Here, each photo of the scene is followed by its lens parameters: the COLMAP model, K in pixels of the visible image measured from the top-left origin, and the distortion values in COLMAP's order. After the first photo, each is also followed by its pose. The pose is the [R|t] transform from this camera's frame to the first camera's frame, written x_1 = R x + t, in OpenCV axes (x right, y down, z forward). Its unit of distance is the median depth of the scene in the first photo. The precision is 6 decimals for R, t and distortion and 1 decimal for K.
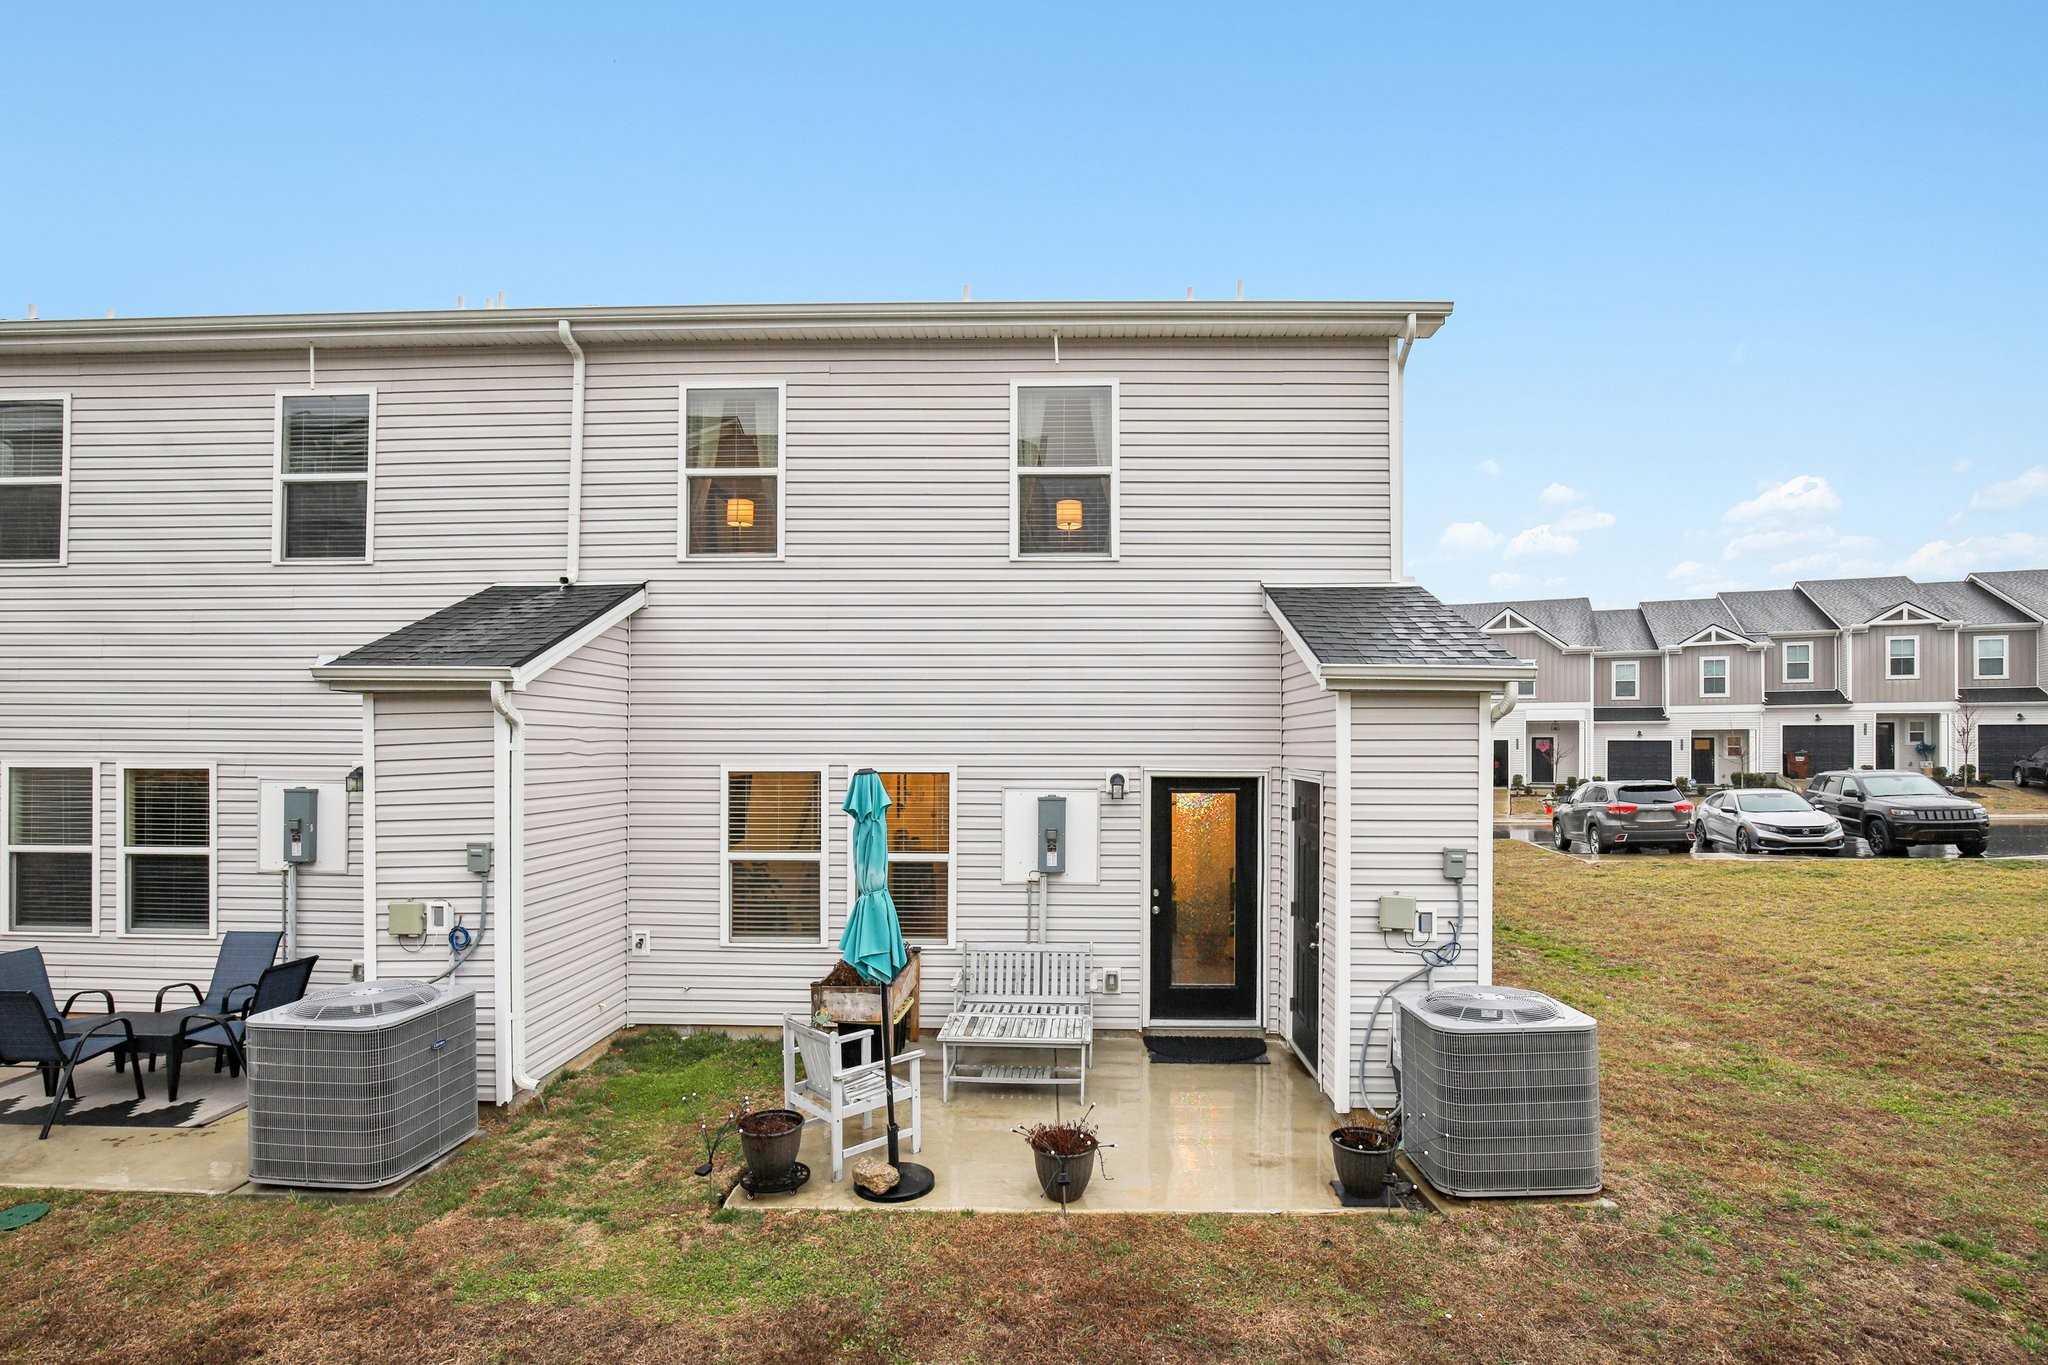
lens RADIAL K [[961.7, 0, 1051.0], [0, 961.7, 740.6], [0, 0, 1]] dist [-0.028288, 0.002570]
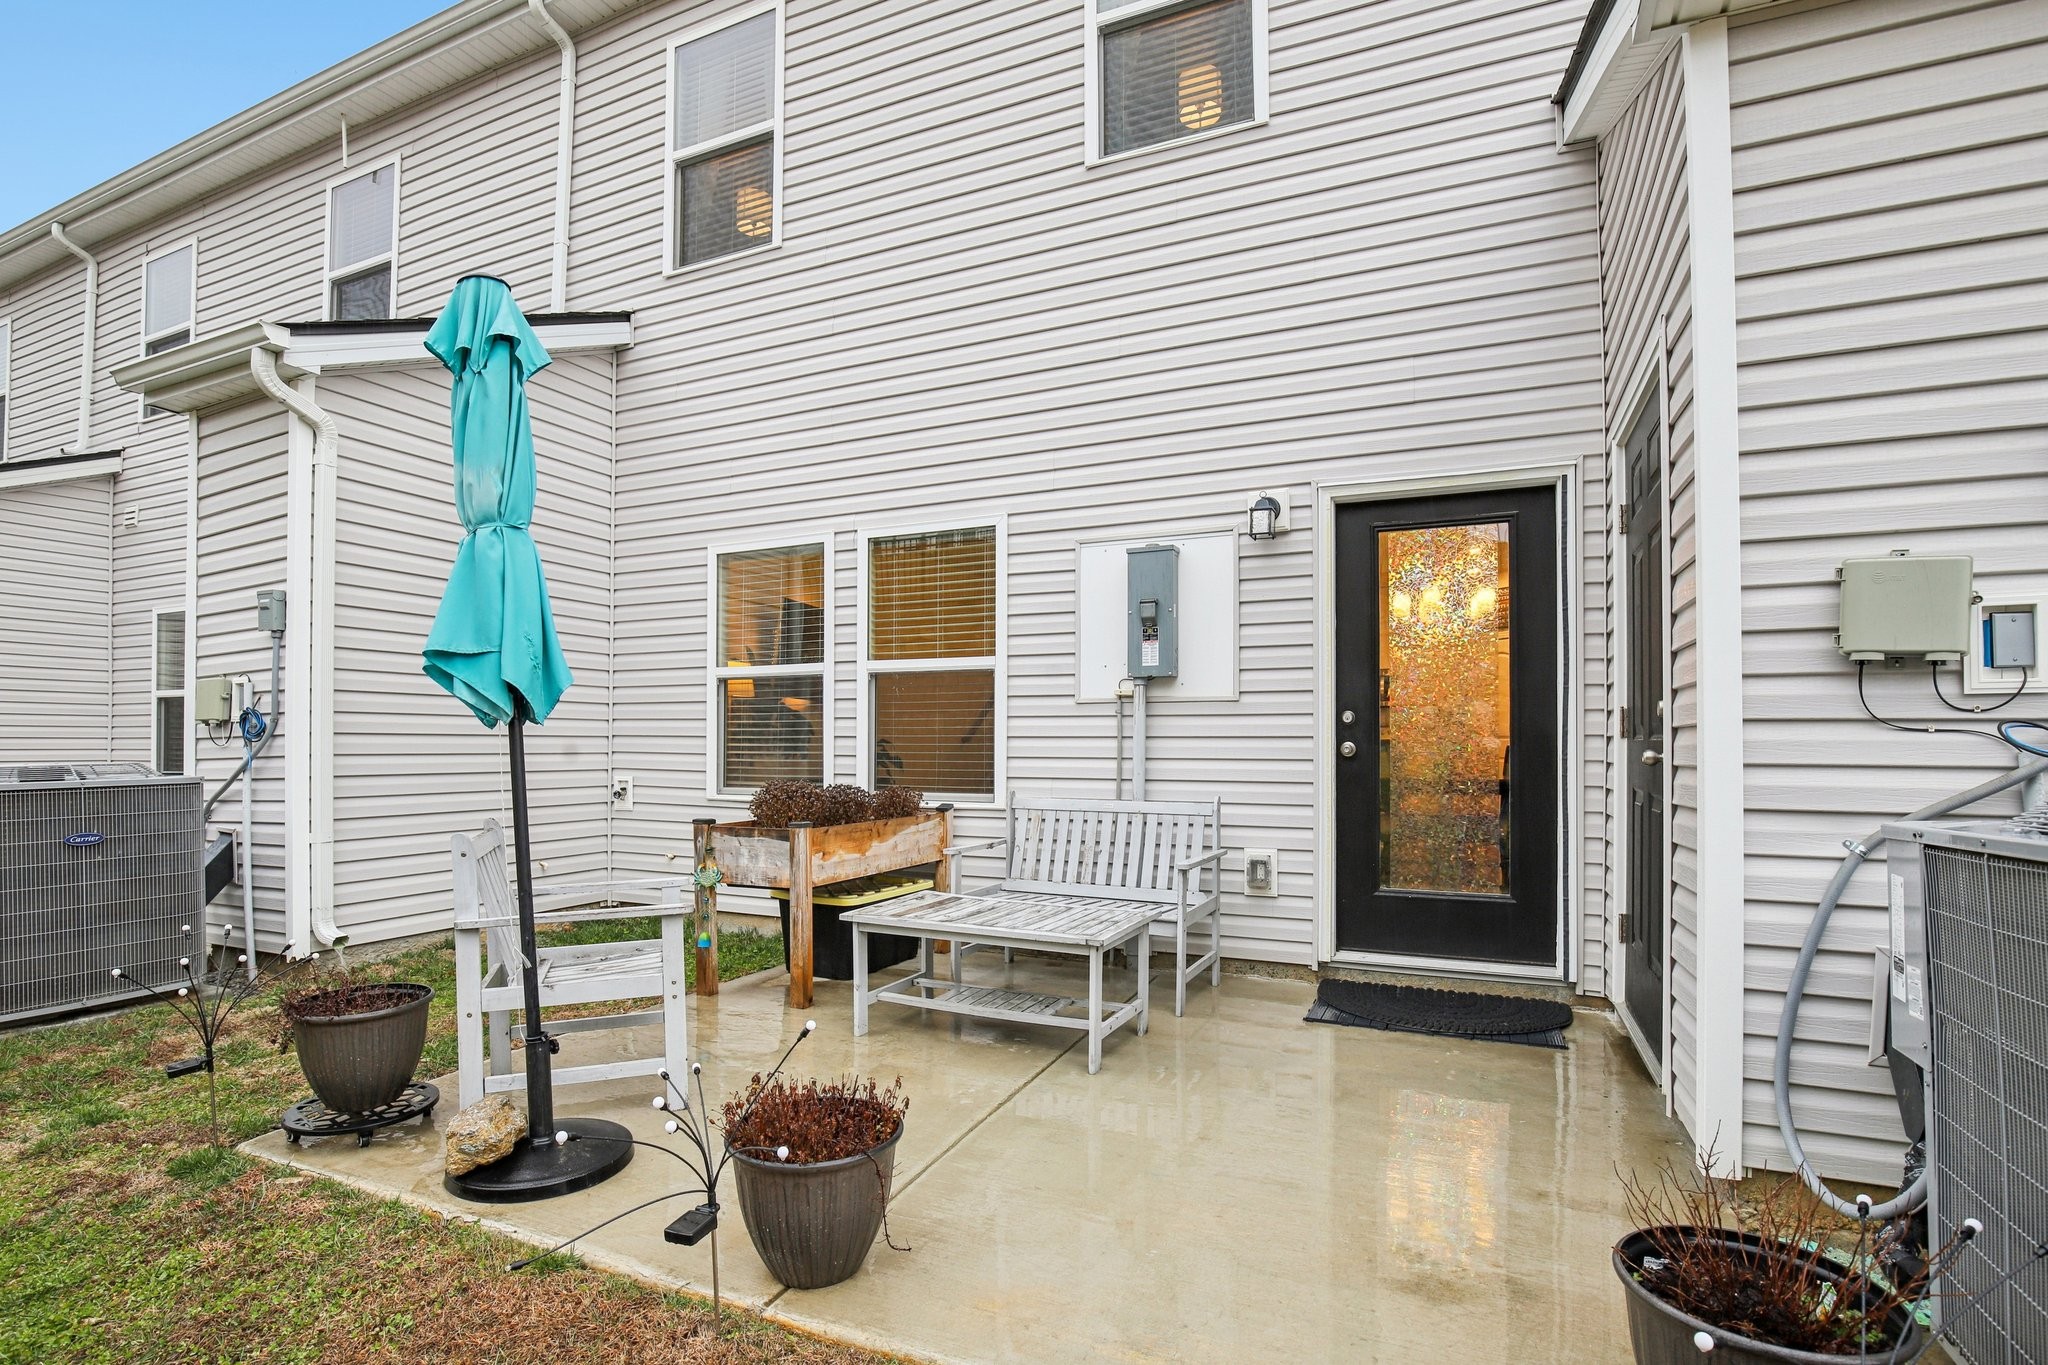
lens RADIAL K [[961.7, 0, 1034.1], [0, 961.7, 734.5], [0, 0, 1]] dist [-0.028288, 0.002570]
pose [[0.921475, -0.006630, -0.388381, 0.164057], [0.007375, 0.999973, 0.000428, 0.175287], [0.388367, -0.003259, 0.921499, 0.455053]]
